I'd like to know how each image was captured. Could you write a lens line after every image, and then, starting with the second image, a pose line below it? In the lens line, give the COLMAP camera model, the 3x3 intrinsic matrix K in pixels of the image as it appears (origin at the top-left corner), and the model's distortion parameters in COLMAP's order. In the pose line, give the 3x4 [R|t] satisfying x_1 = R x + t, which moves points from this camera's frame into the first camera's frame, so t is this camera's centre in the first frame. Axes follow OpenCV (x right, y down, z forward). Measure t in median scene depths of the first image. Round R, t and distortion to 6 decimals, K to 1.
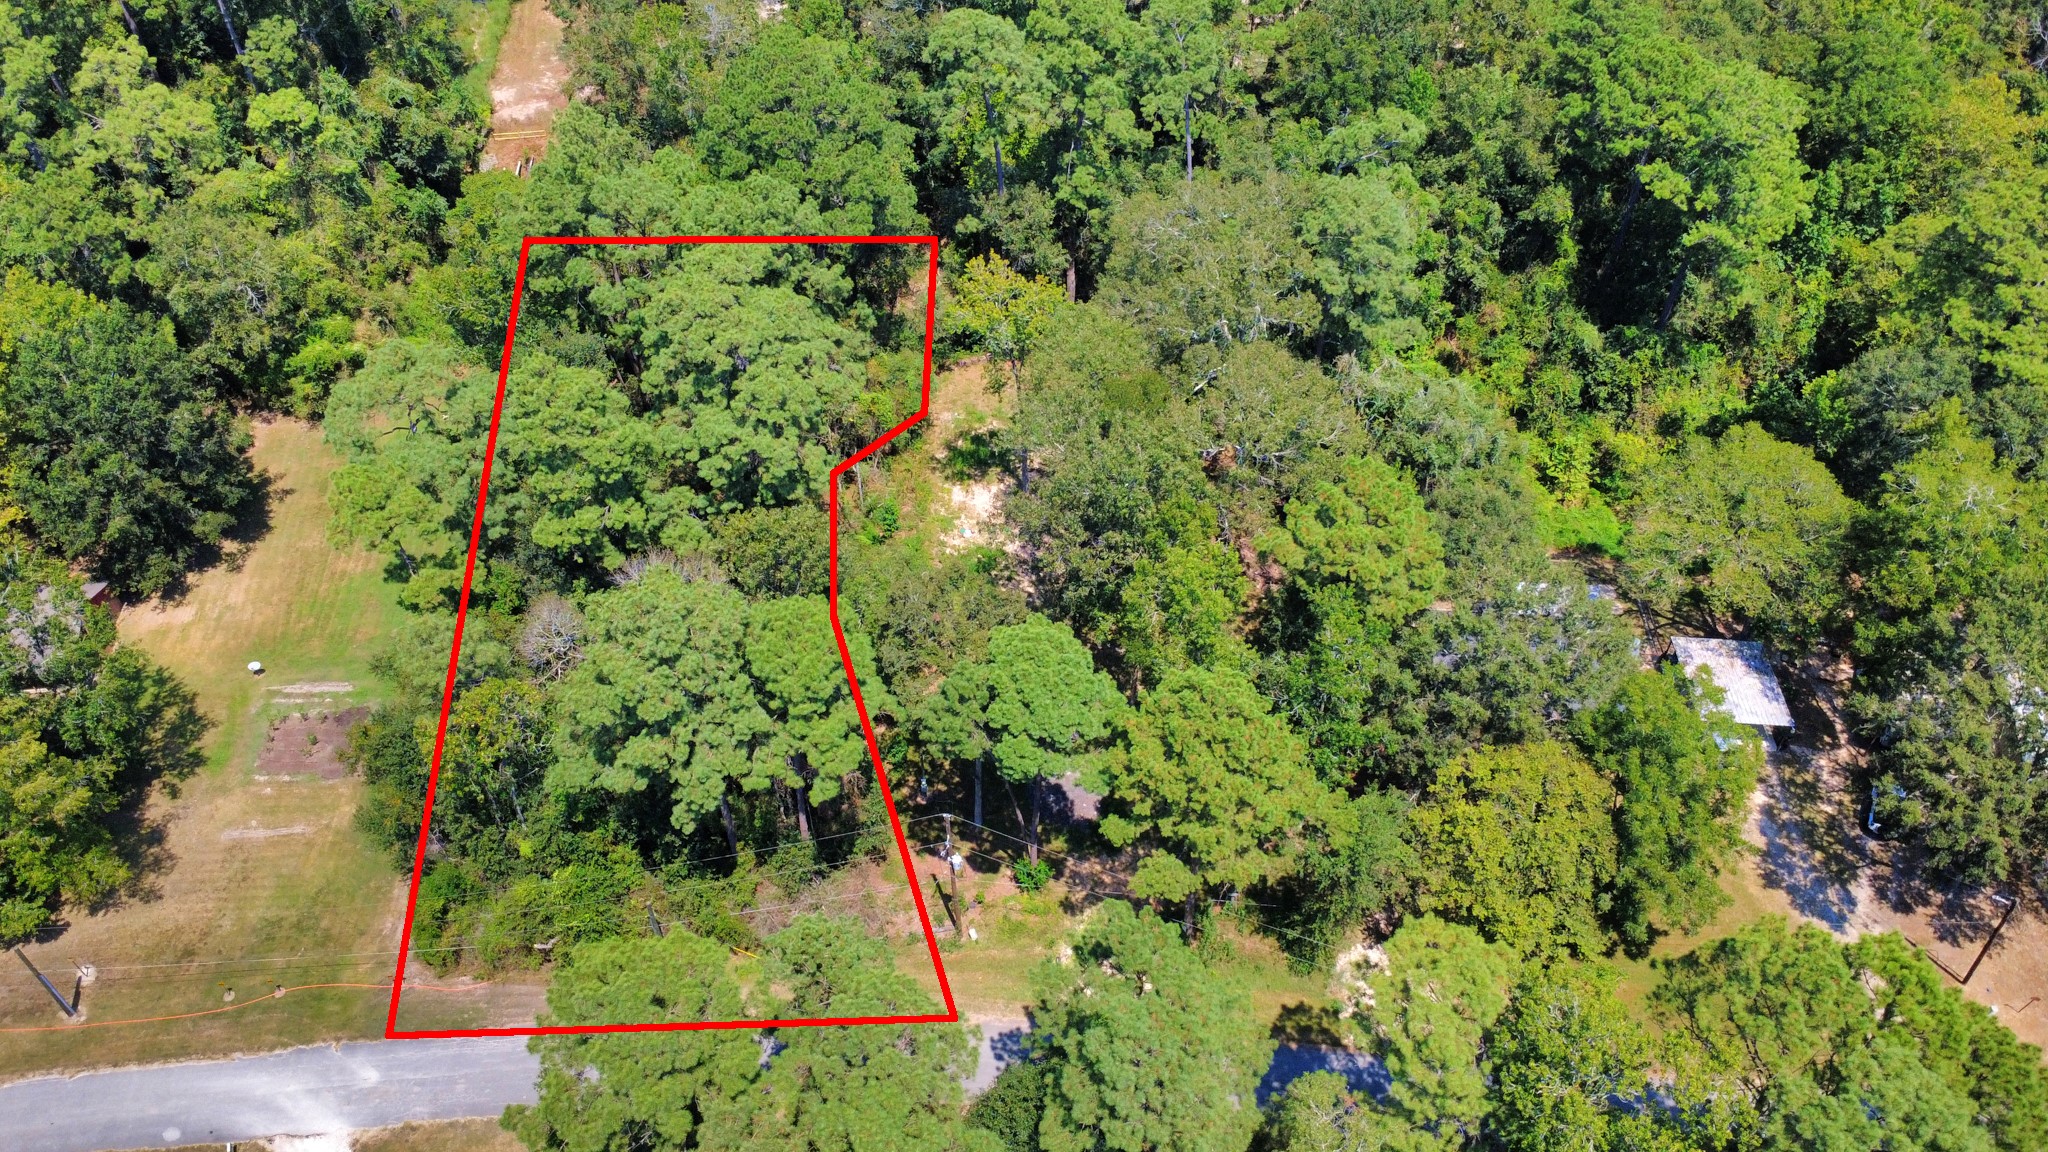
lens RADIAL K [[1495.9, 0, 1028.0], [0, 1495.9, 564.2], [0, 0, 1]] dist [0.011613, -0.006559]
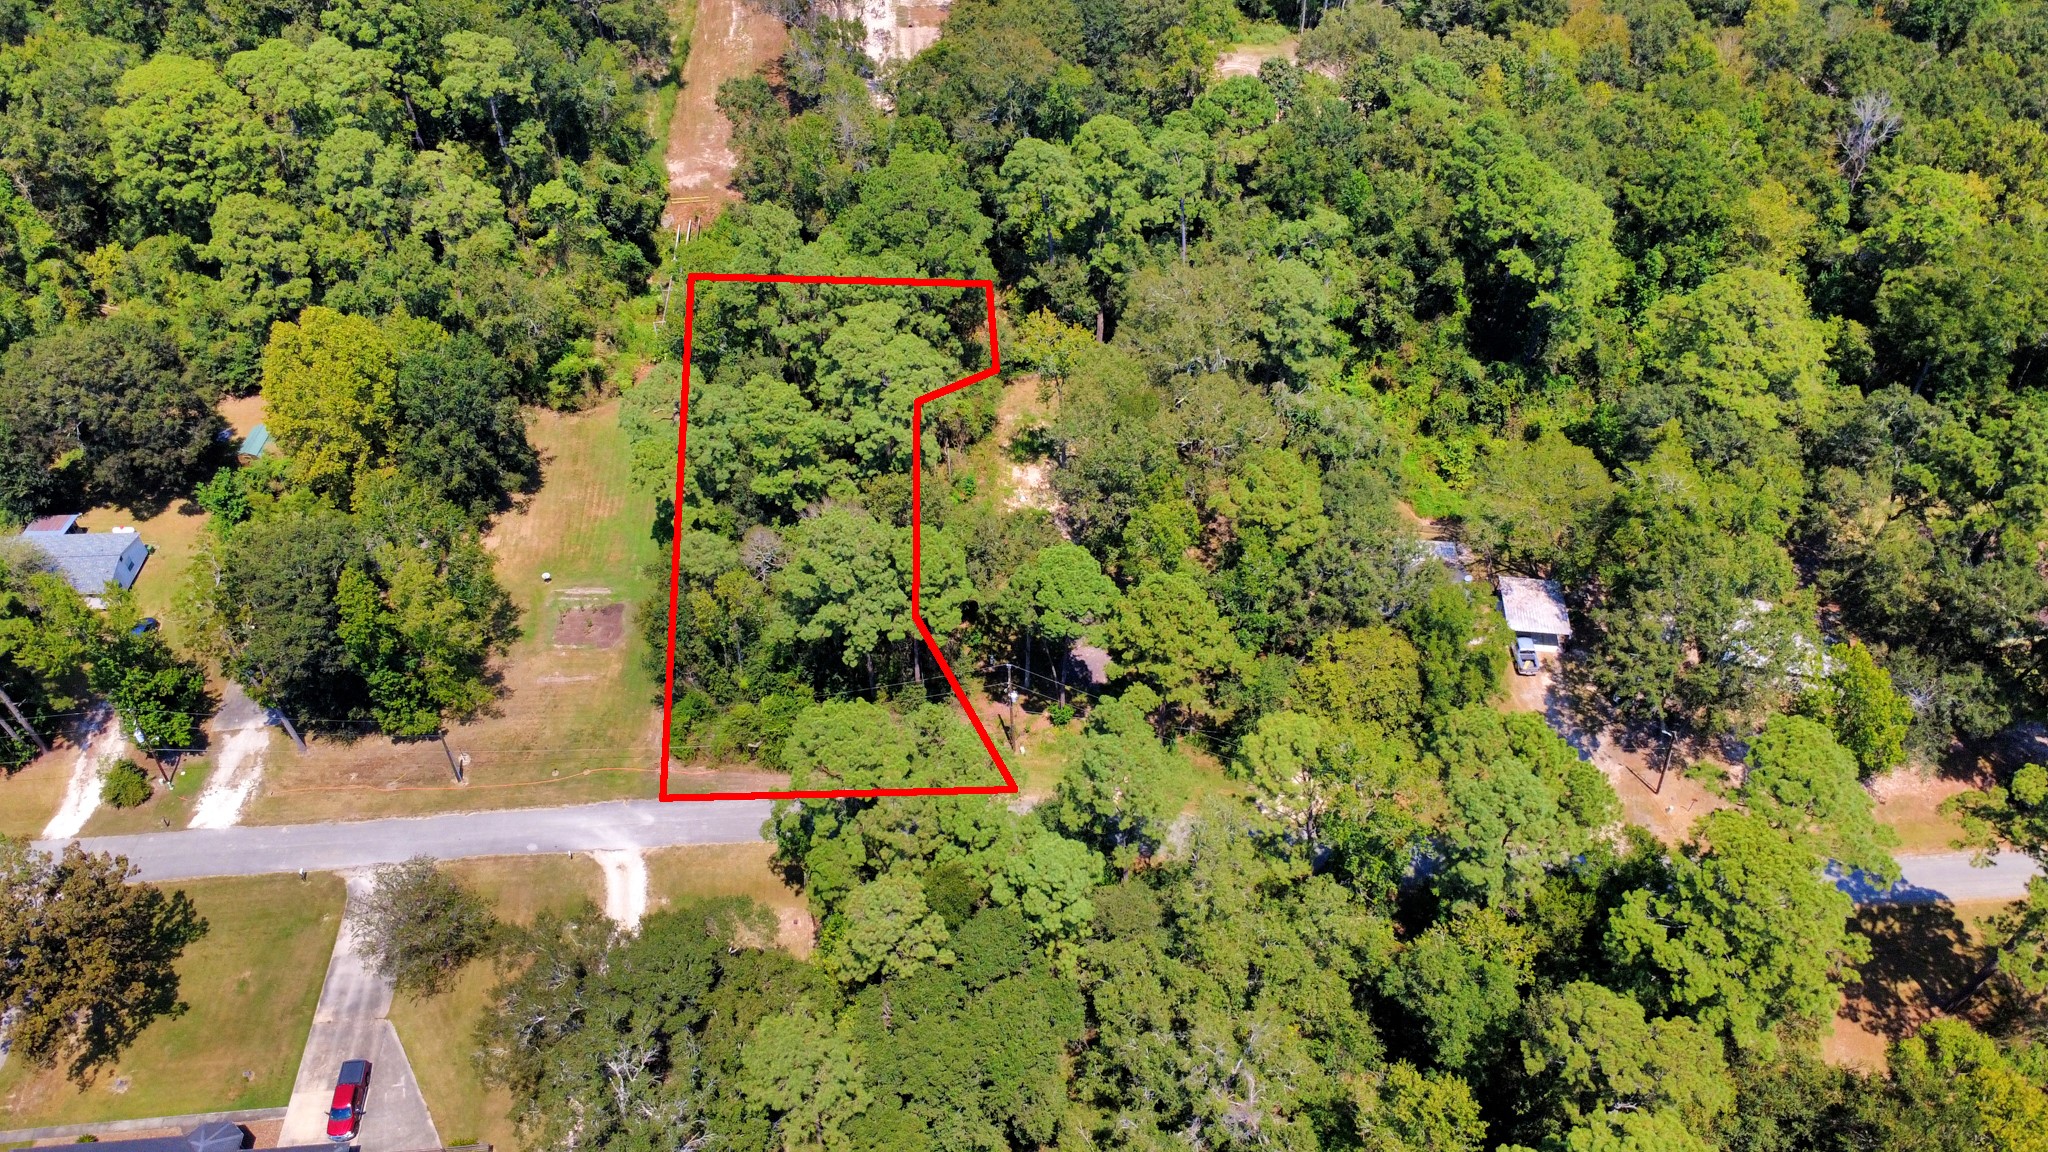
lens RADIAL K [[1495.9, 0, 1028.0], [0, 1495.9, 564.2], [0, 0, 1]] dist [0.011613, -0.006559]
pose [[0.999342, 0.022259, -0.028623, 0.007818], [-0.022299, 0.999751, -0.001098, 0.048274], [0.028592, 0.001735, 0.999590, -0.486638]]
